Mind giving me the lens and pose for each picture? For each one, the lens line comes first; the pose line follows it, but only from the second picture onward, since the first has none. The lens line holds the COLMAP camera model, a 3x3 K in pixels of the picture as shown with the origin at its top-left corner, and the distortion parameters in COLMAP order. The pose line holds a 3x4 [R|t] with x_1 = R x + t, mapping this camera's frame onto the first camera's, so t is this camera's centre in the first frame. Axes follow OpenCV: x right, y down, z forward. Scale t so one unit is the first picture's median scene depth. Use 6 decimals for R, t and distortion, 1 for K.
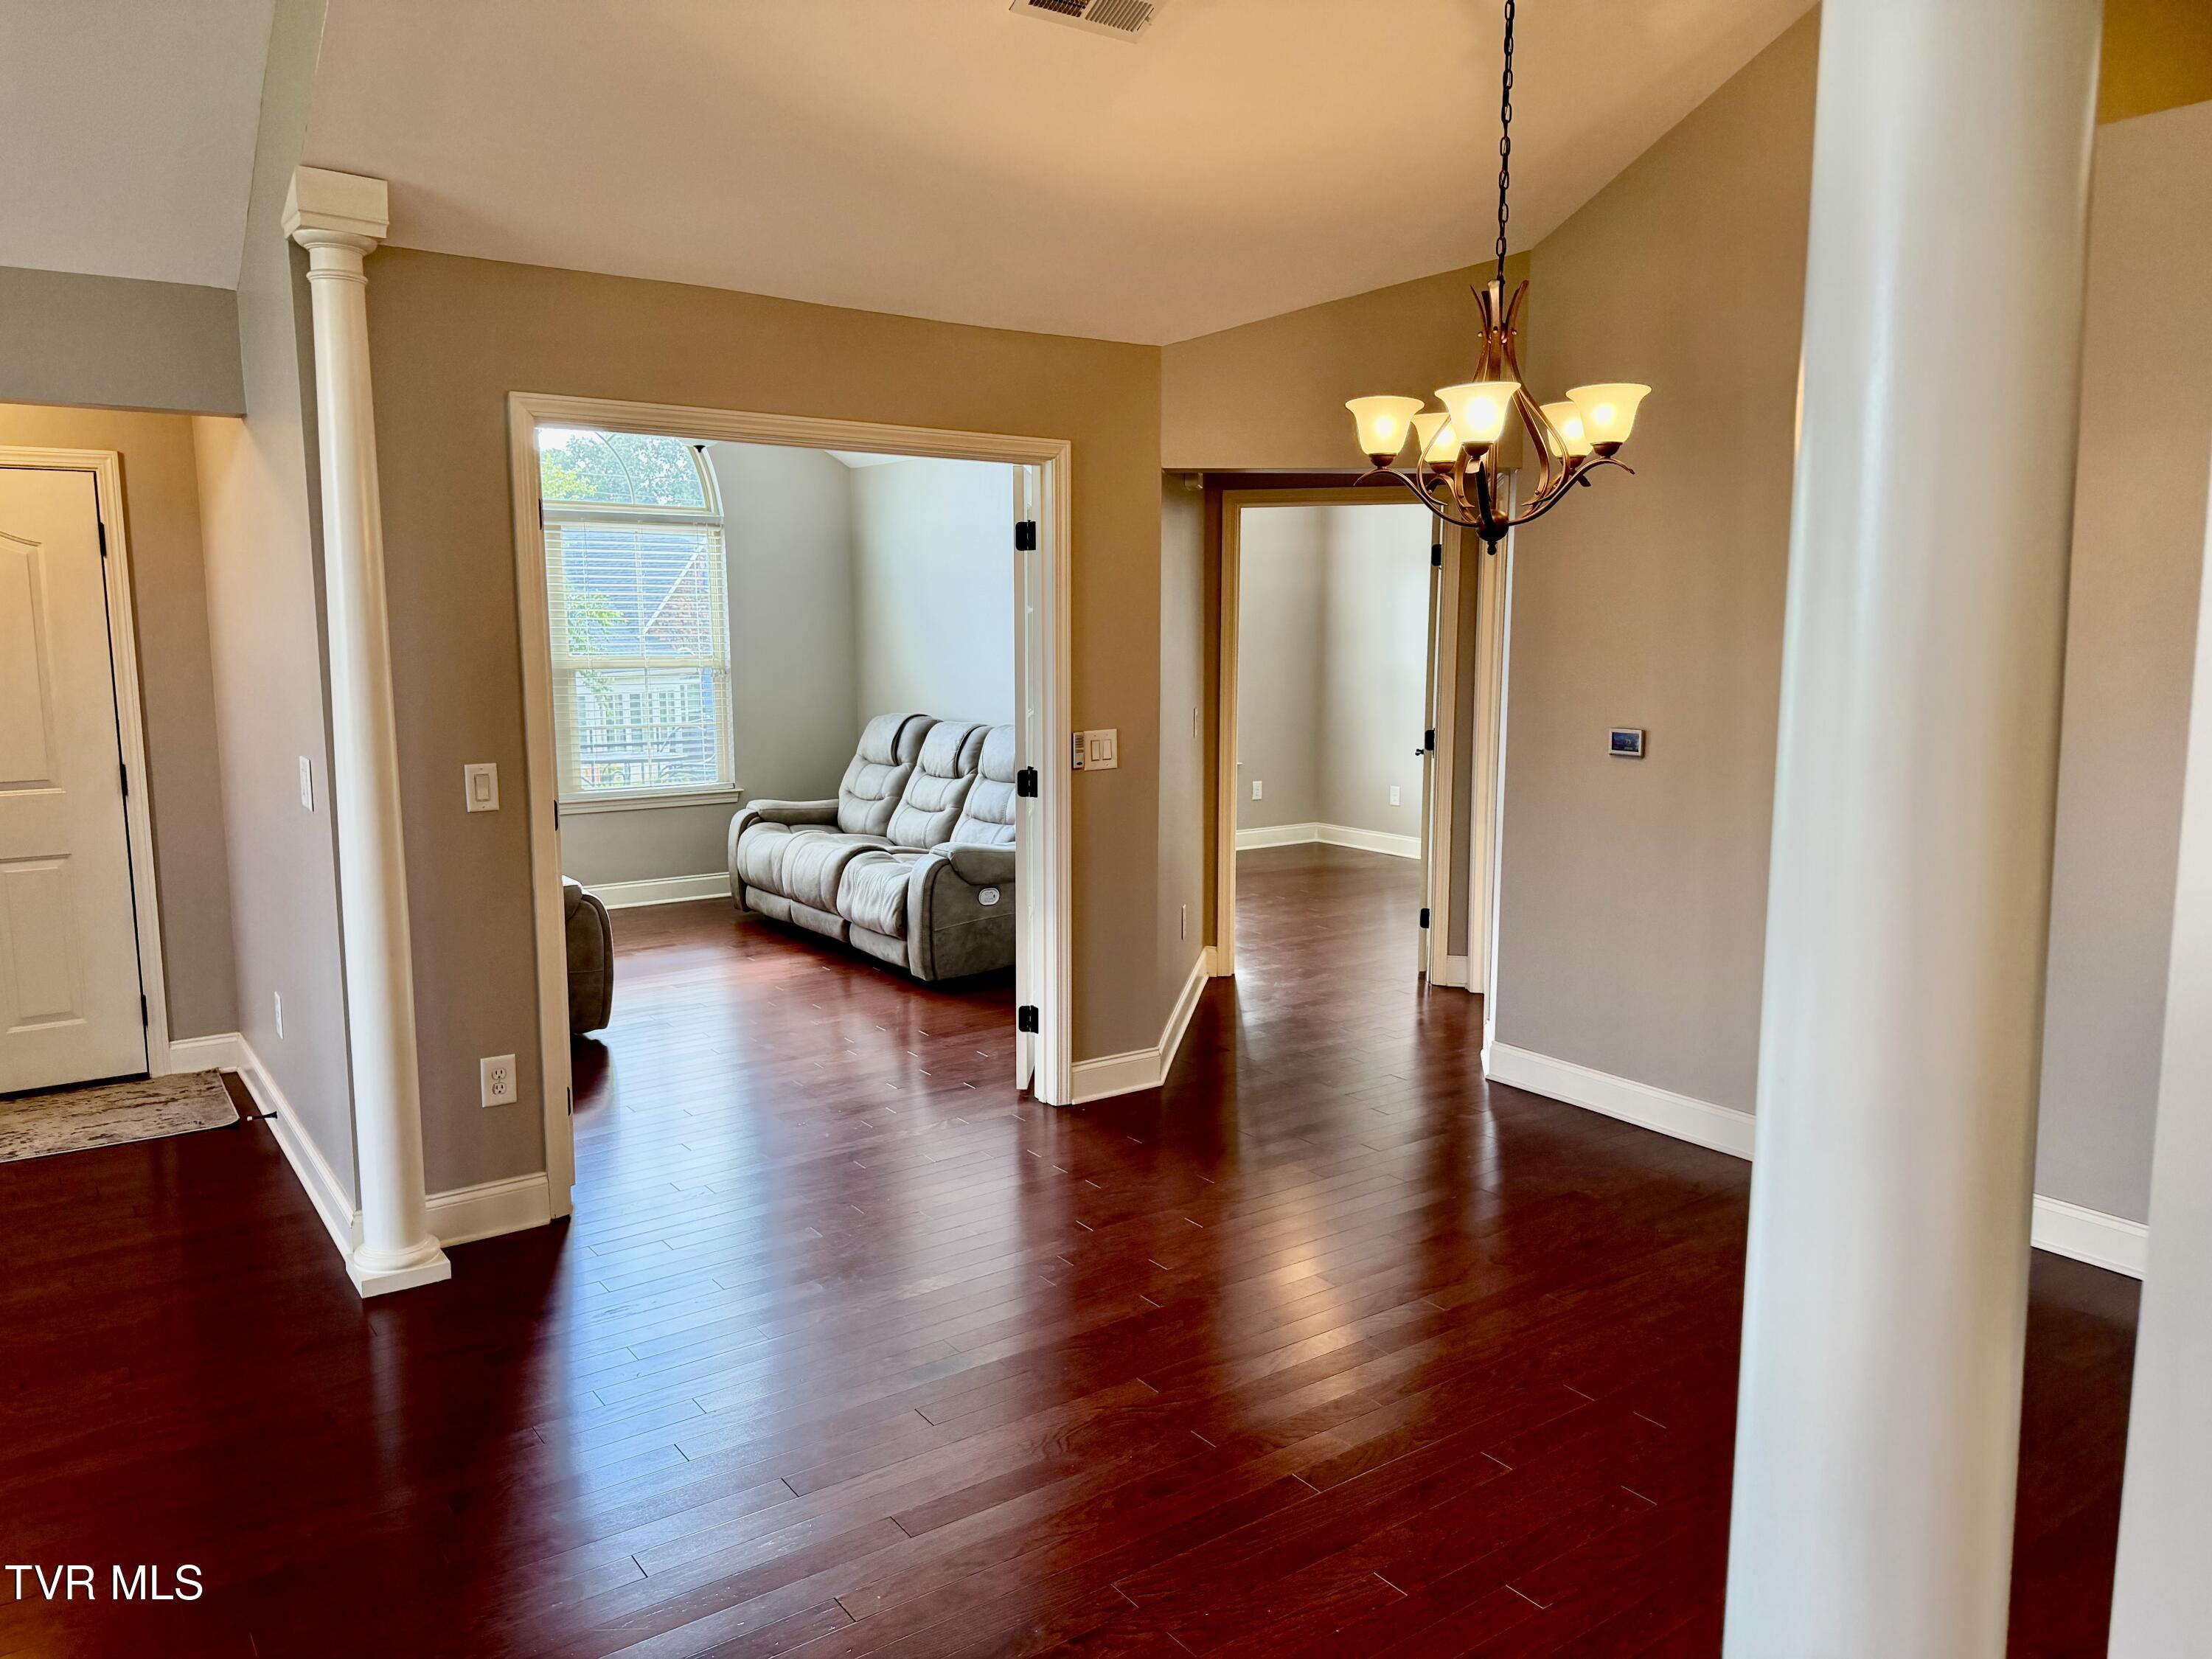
lens RADIAL K [[1552.3, 0, 1111.8], [0, 1552.3, 838.7], [0, 0, 1]] dist [-0.005455, -0.010037]
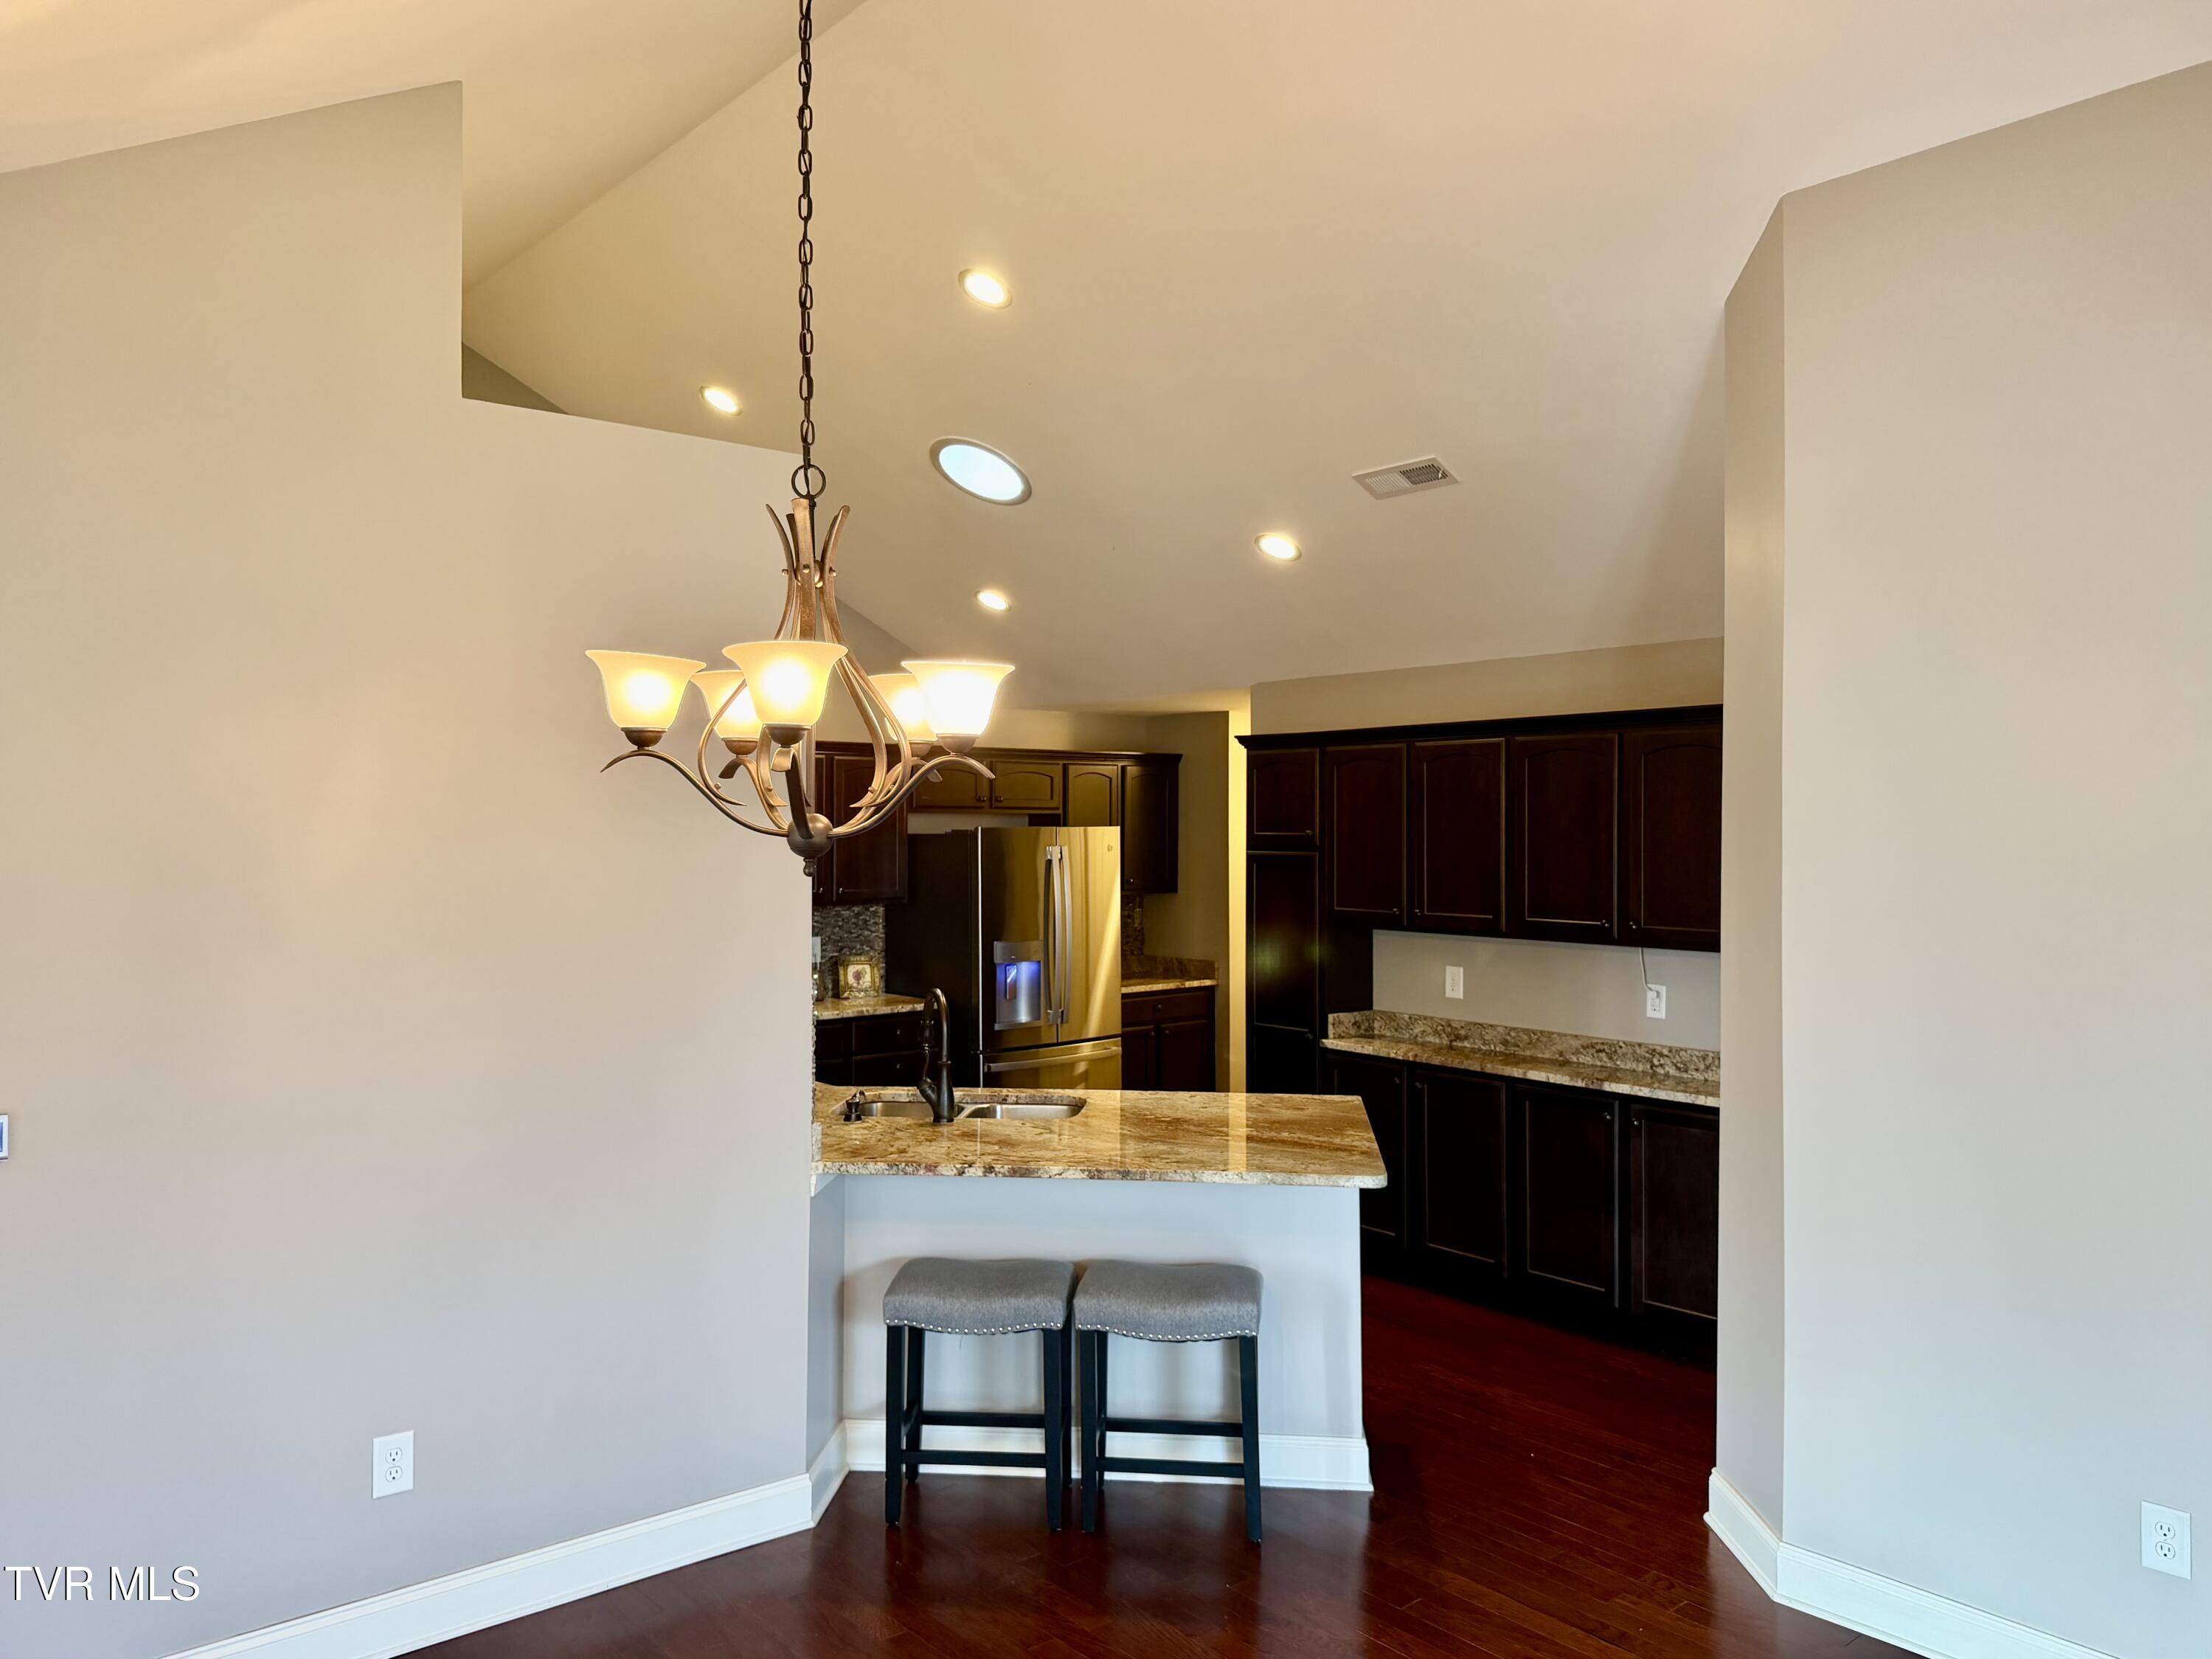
lens RADIAL K [[1578.0, 0, 1107.6], [0, 1578.0, 835.8], [0, 0, 1]] dist [0.124355, -0.178583]
pose [[-0.069283, -0.011660, 0.997529, -0.316796], [0.140461, 0.989857, 0.021326, -0.124452], [-0.987659, 0.141591, -0.066942, 0.571697]]
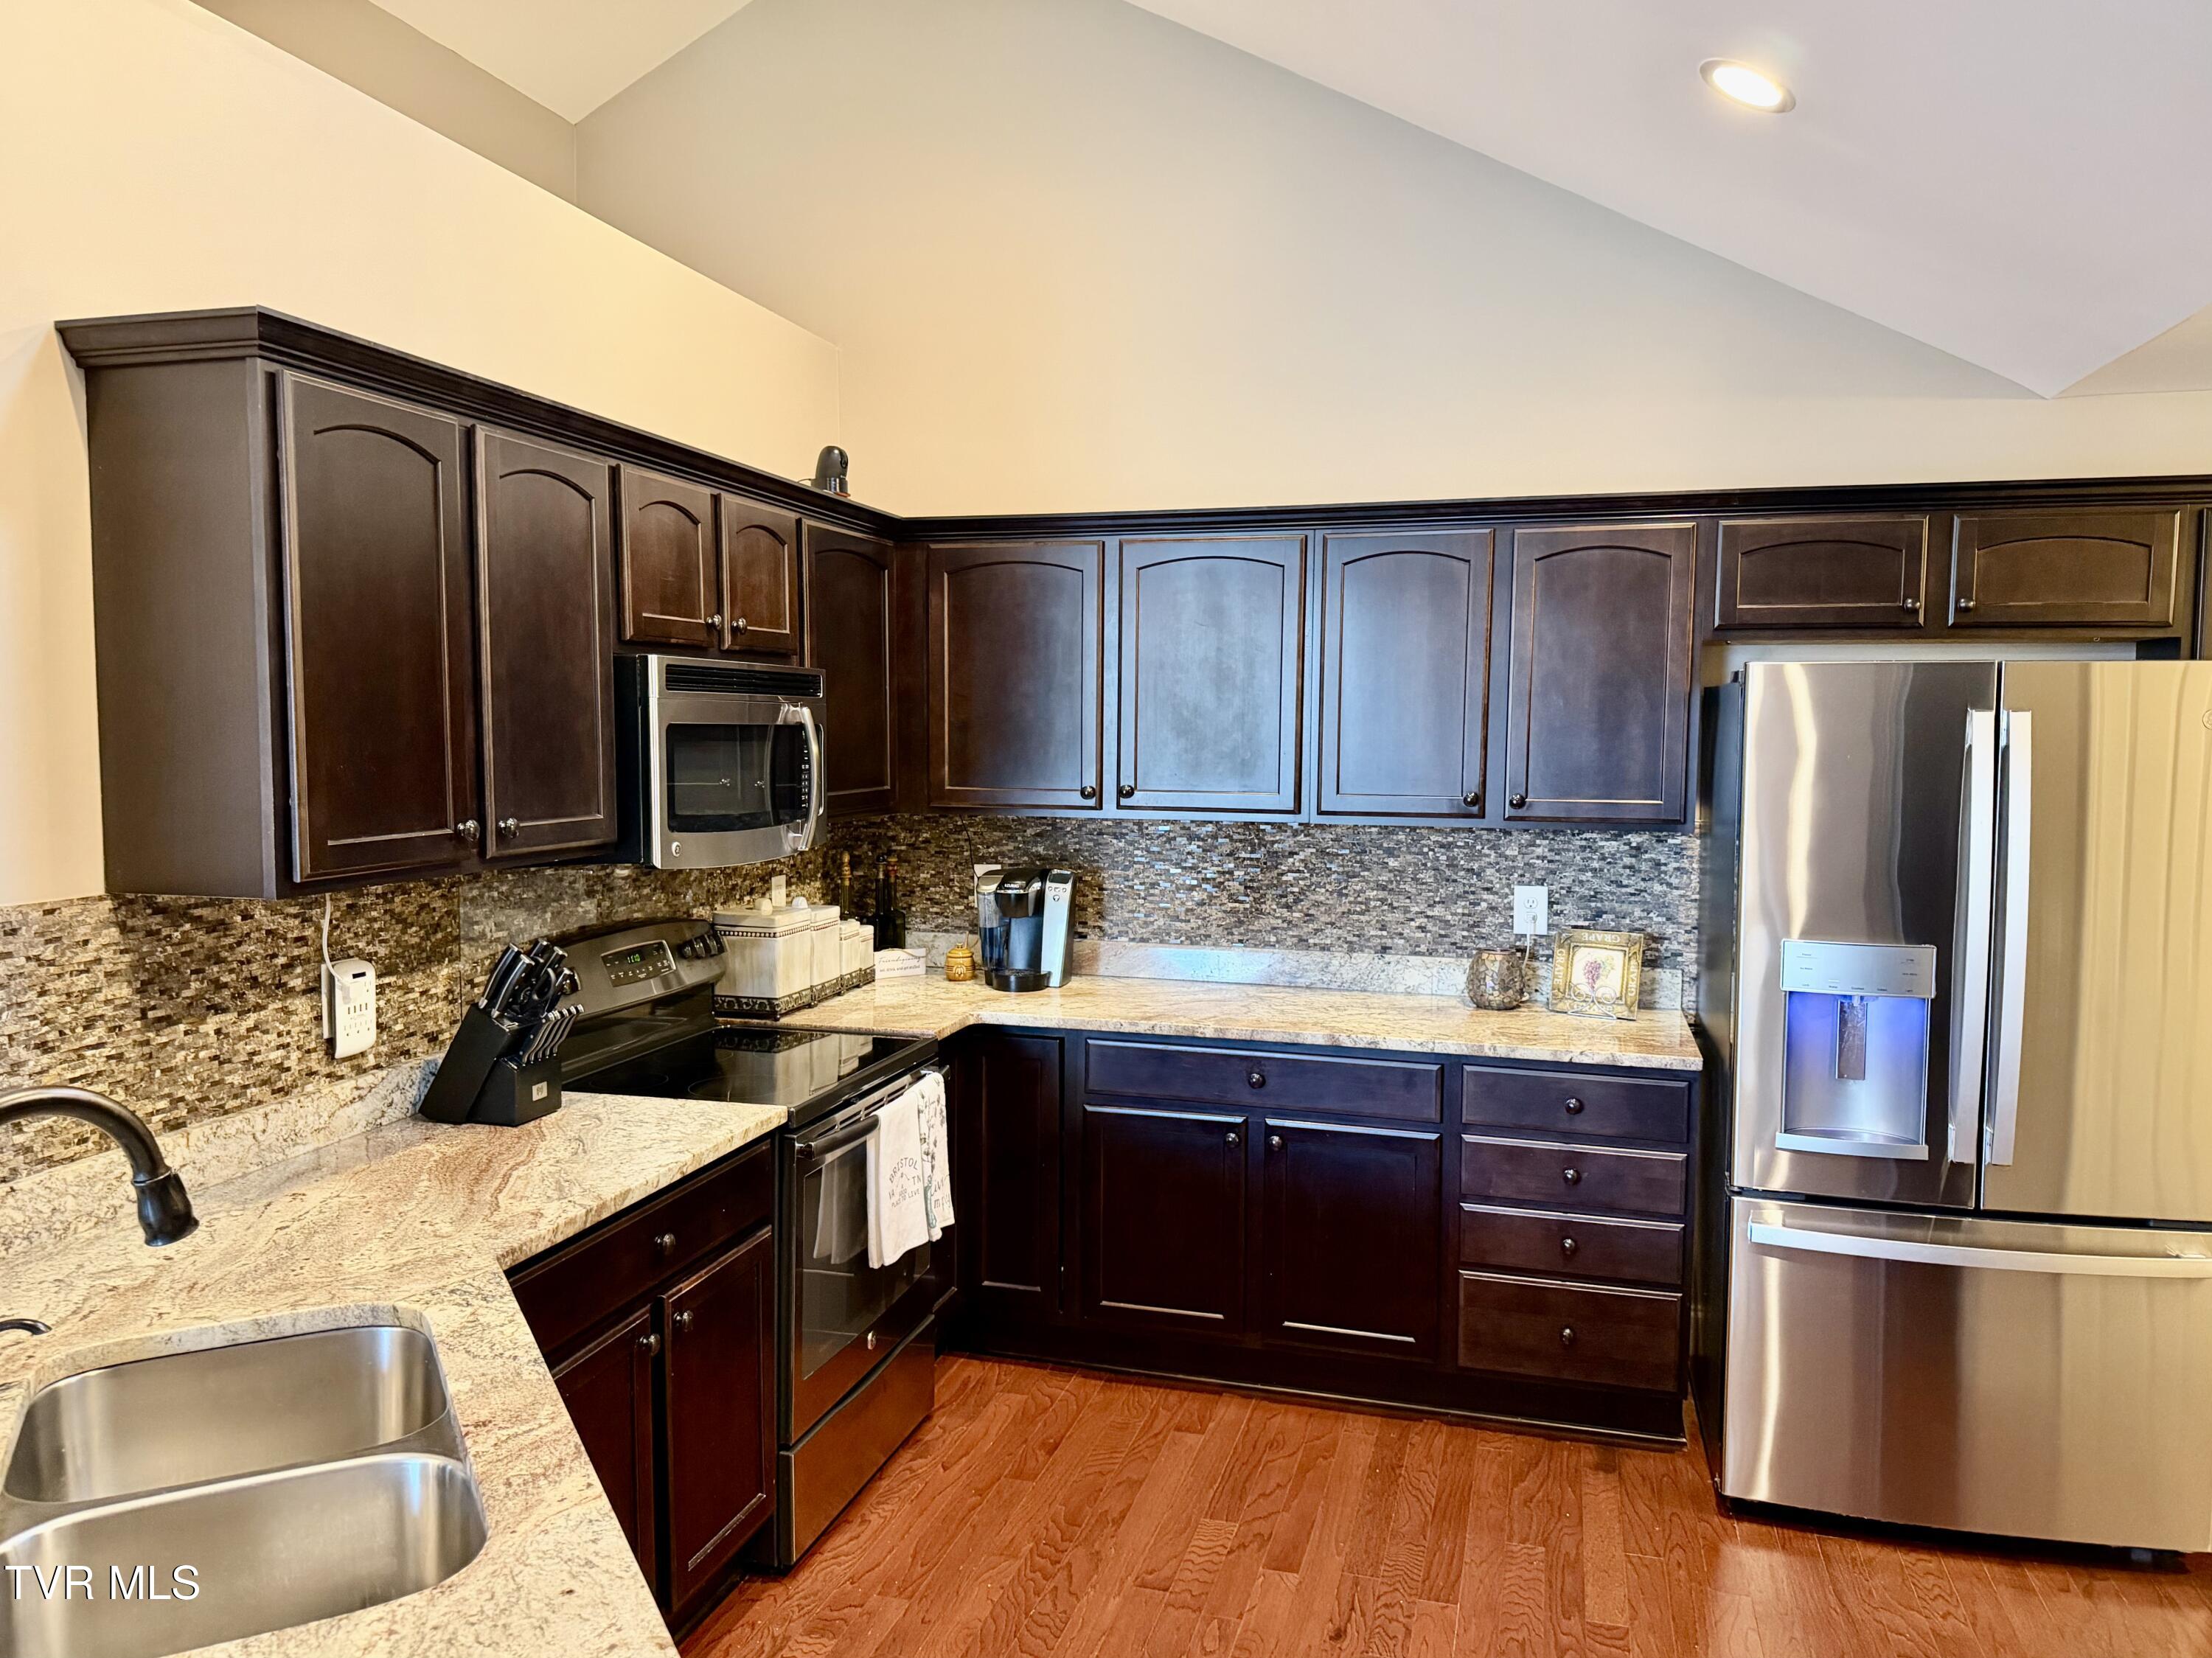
lens RADIAL K [[1577.8, 0, 1107.6], [0, 1577.8, 835.3], [0, 0, 1]] dist [0.124355, -0.178583]
pose [[0.780651, -0.044972, 0.623347, 0.616100], [0.083425, 0.995980, -0.032622, -0.047602], [-0.619374, 0.077470, 0.781265, 0.246409]]
